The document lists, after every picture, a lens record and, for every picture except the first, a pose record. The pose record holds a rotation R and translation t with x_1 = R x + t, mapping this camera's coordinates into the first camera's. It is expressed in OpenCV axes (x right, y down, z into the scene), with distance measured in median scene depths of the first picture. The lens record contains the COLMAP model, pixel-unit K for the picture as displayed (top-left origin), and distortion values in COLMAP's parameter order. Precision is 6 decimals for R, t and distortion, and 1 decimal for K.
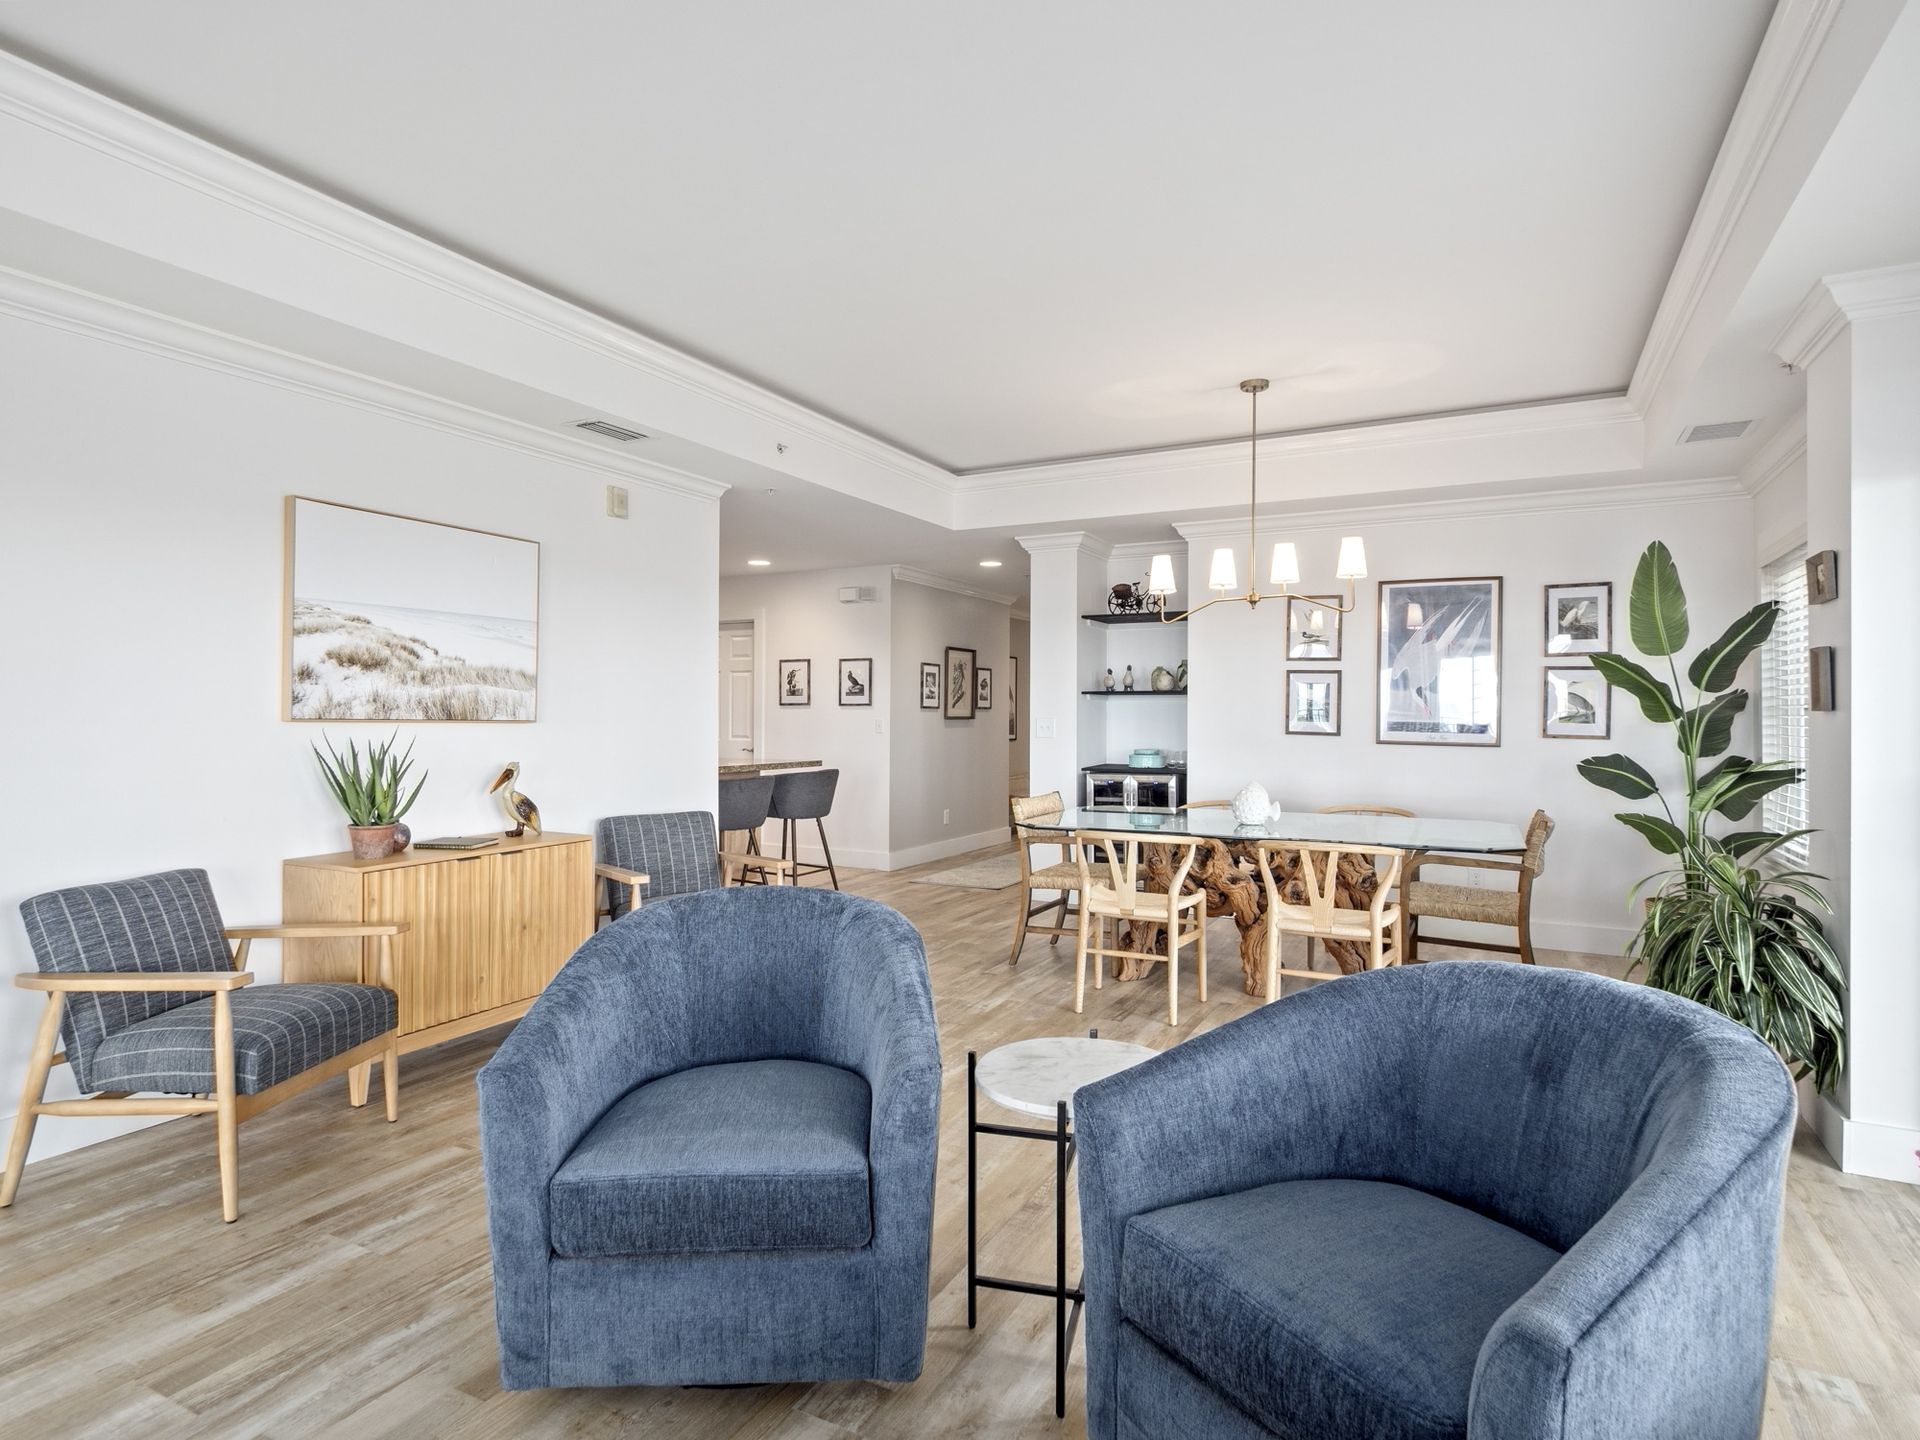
lens RADIAL K [[1063.0, 0, 943.9], [0, 1063.0, 711.1], [0, 0, 1]] dist [-0.000600, -0.003047]
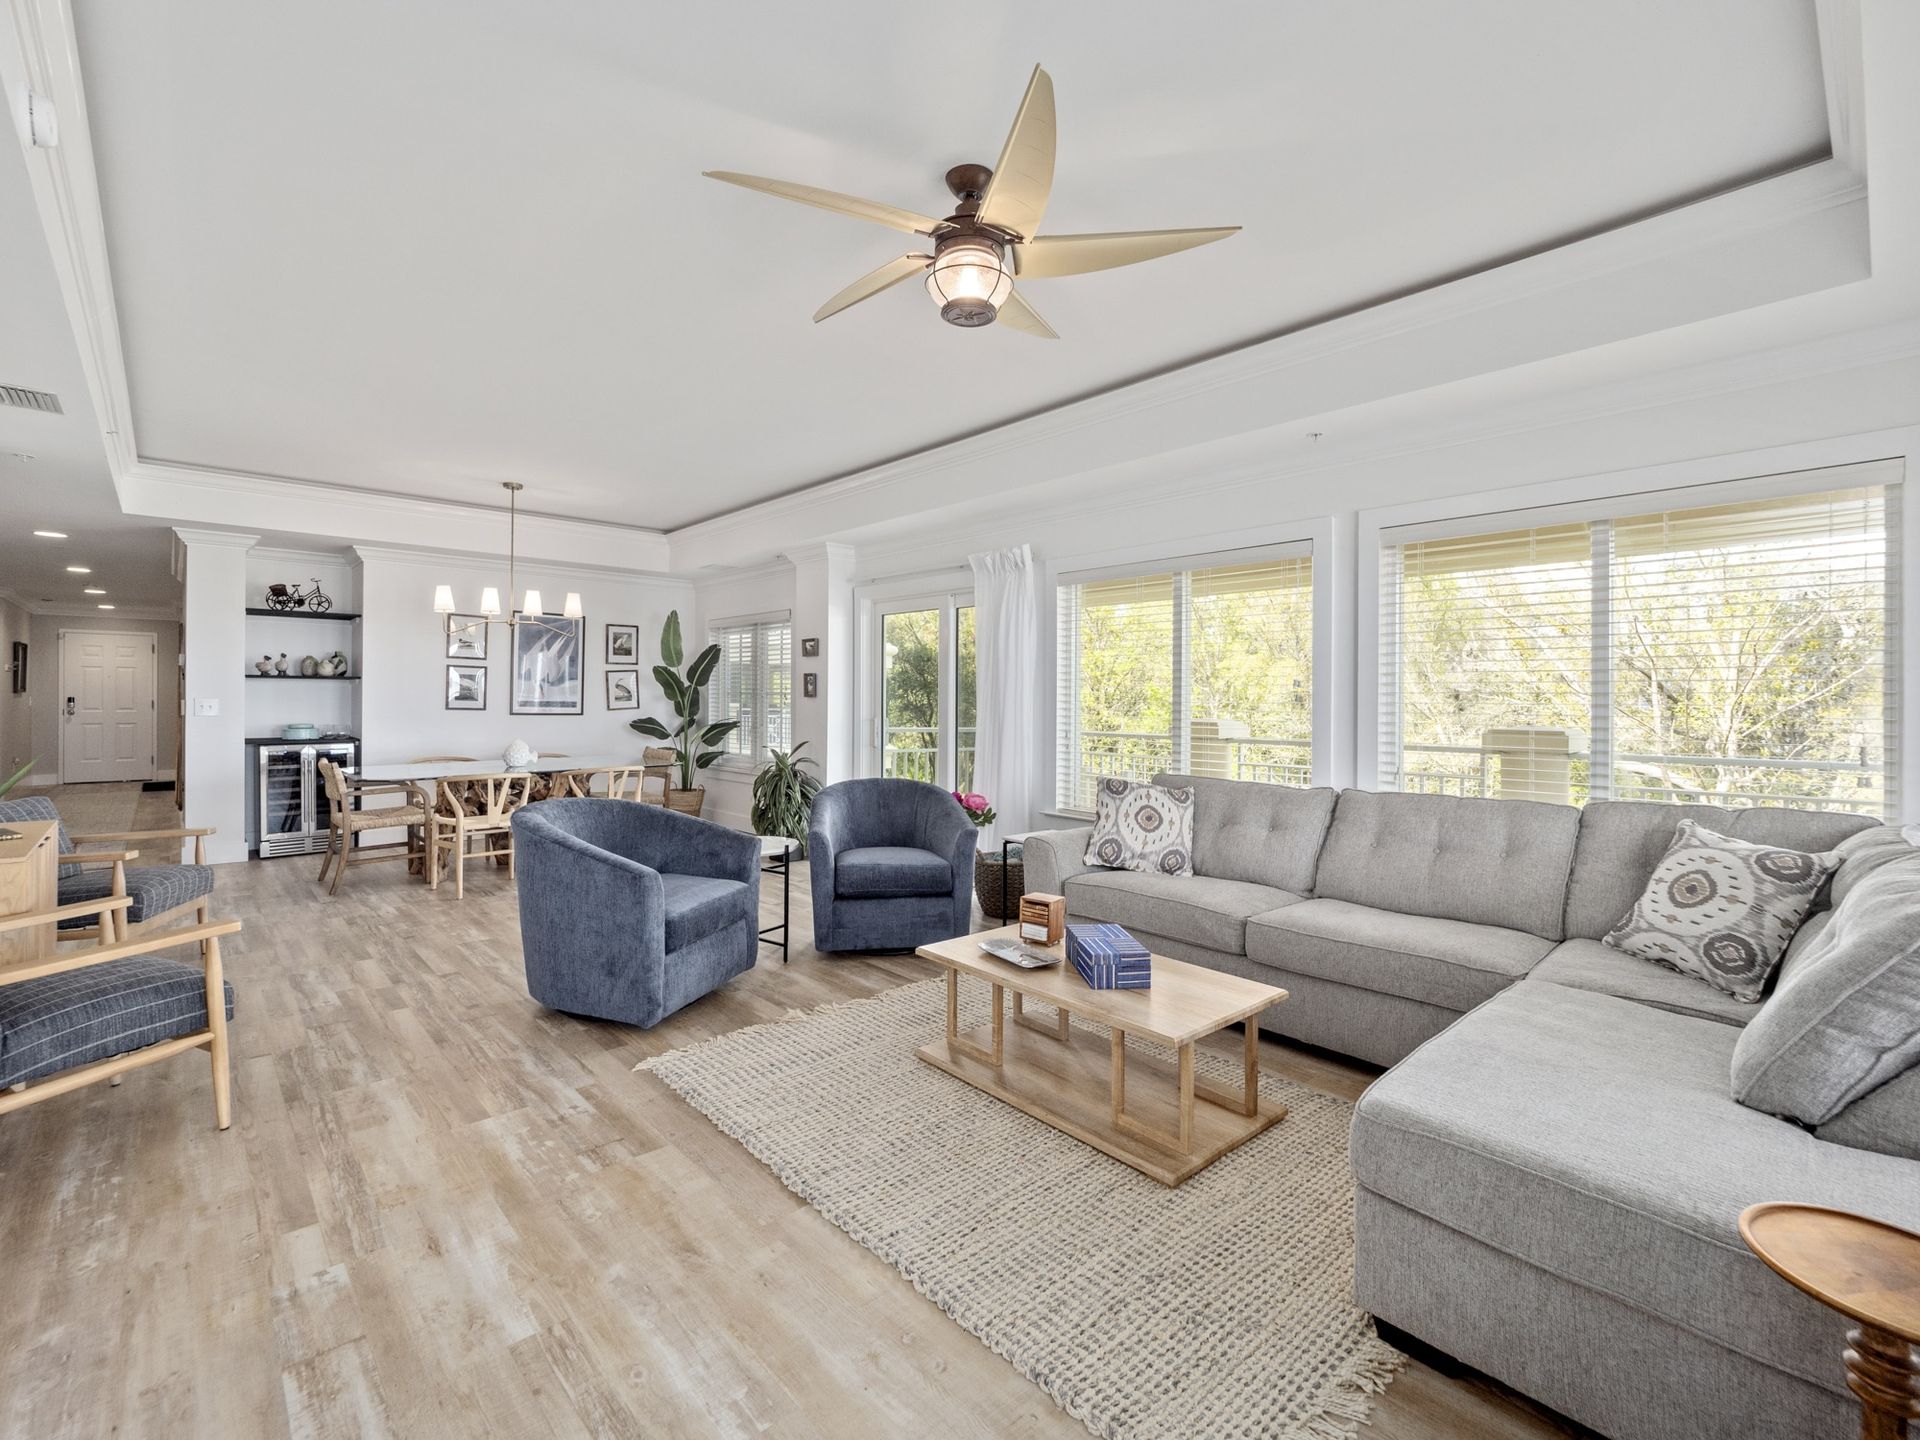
lens RADIAL K [[882.8, 0, 955.5], [0, 882.8, 714.4], [0, 0, 1]] dist [0.003243, -0.001873]
pose [[0.339934, -0.019115, 0.940255, -0.625518], [-0.010282, 0.999658, 0.024040, -0.008173], [-0.940393, -0.017840, 0.339621, -0.049175]]
